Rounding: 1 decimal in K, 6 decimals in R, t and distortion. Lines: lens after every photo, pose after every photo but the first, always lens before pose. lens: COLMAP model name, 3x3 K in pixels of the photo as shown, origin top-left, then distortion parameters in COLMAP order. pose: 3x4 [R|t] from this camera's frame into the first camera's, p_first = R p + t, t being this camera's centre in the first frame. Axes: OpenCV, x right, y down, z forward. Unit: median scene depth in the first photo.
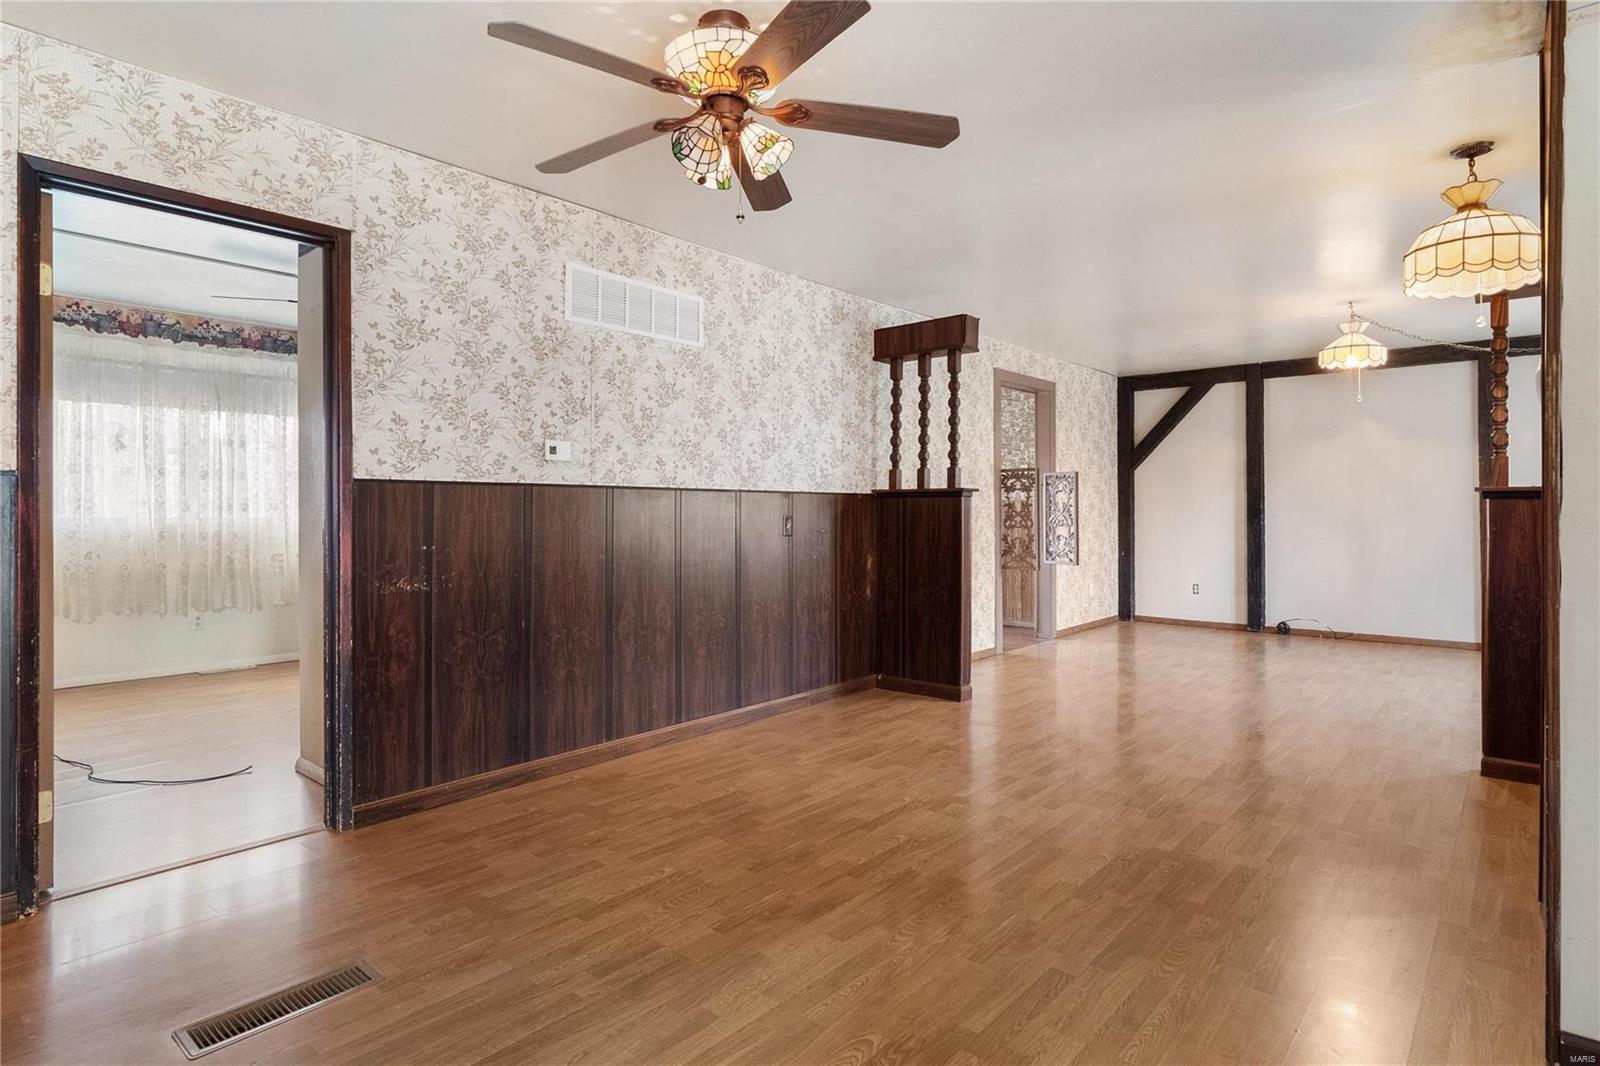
lens RADIAL K [[828.8, 0, 790.9], [0, 828.8, 497.8], [0, 0, 1]] dist [-0.006278, -0.002626]
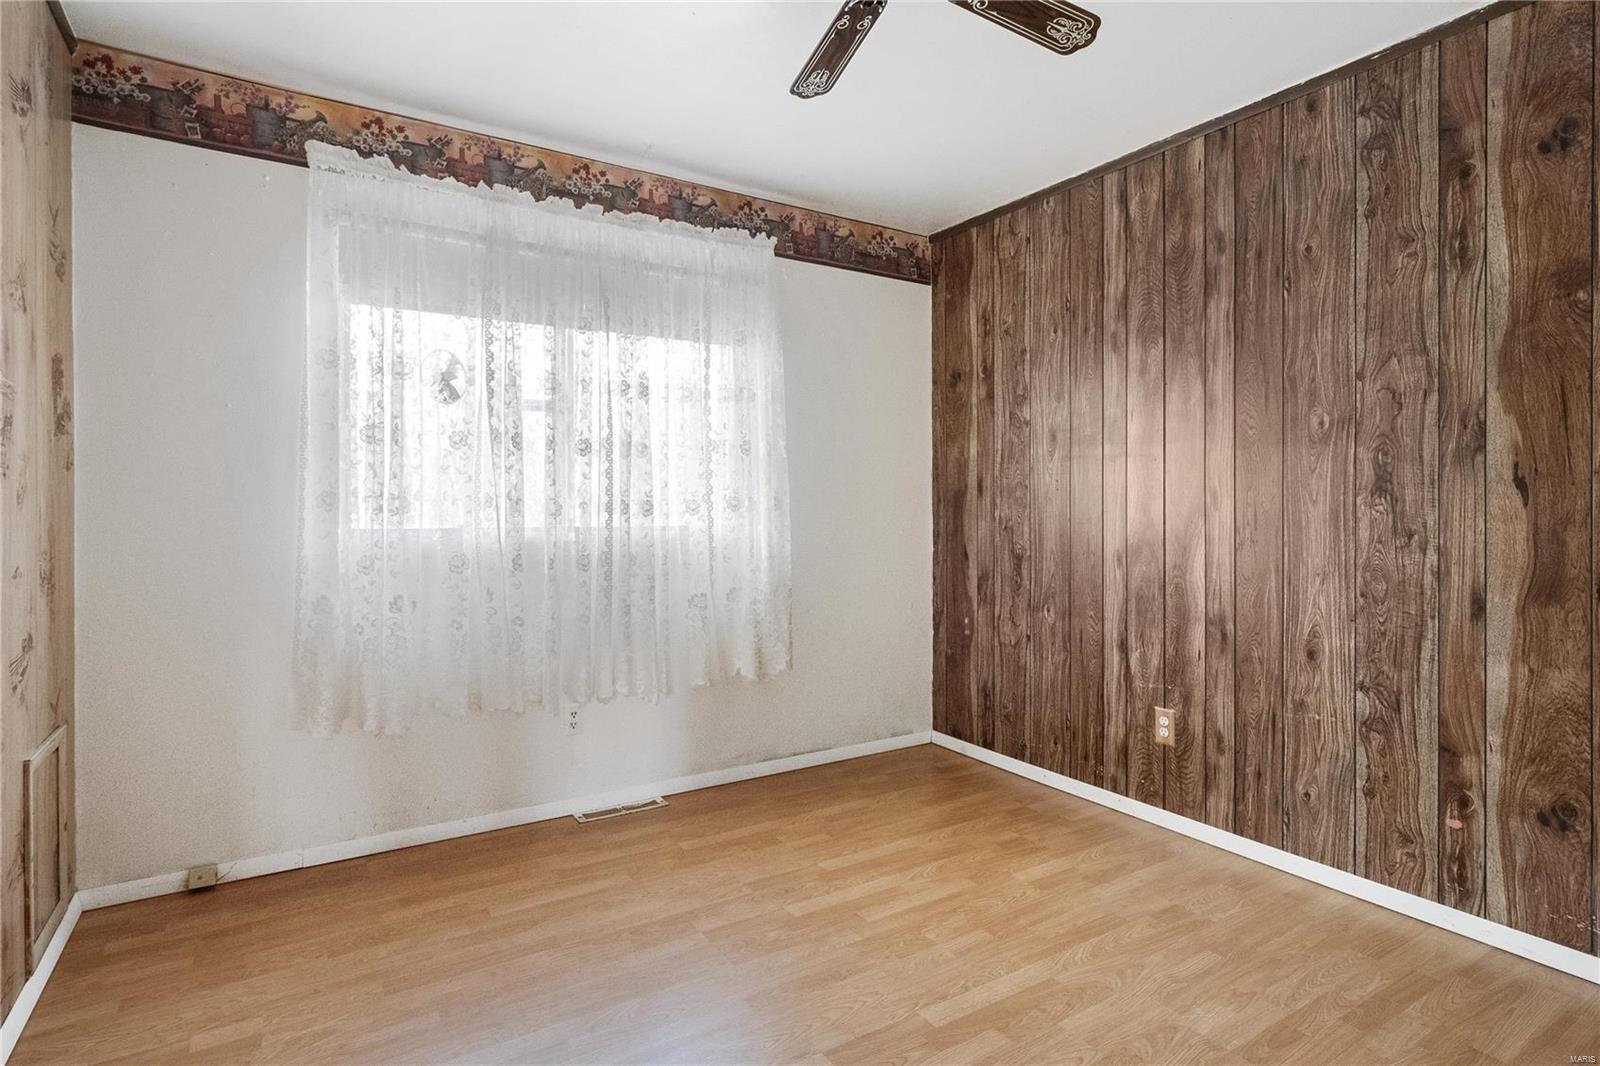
lens RADIAL K [[828.8, 0, 810.3], [0, 828.8, 489.6], [0, 0, 1]] dist [-0.006278, -0.002626]
pose [[0.958003, 0.002787, -0.286746, -0.419671], [-0.001011, 0.999979, 0.006341, -0.004286], [0.286758, -0.005785, 0.957986, 0.532038]]
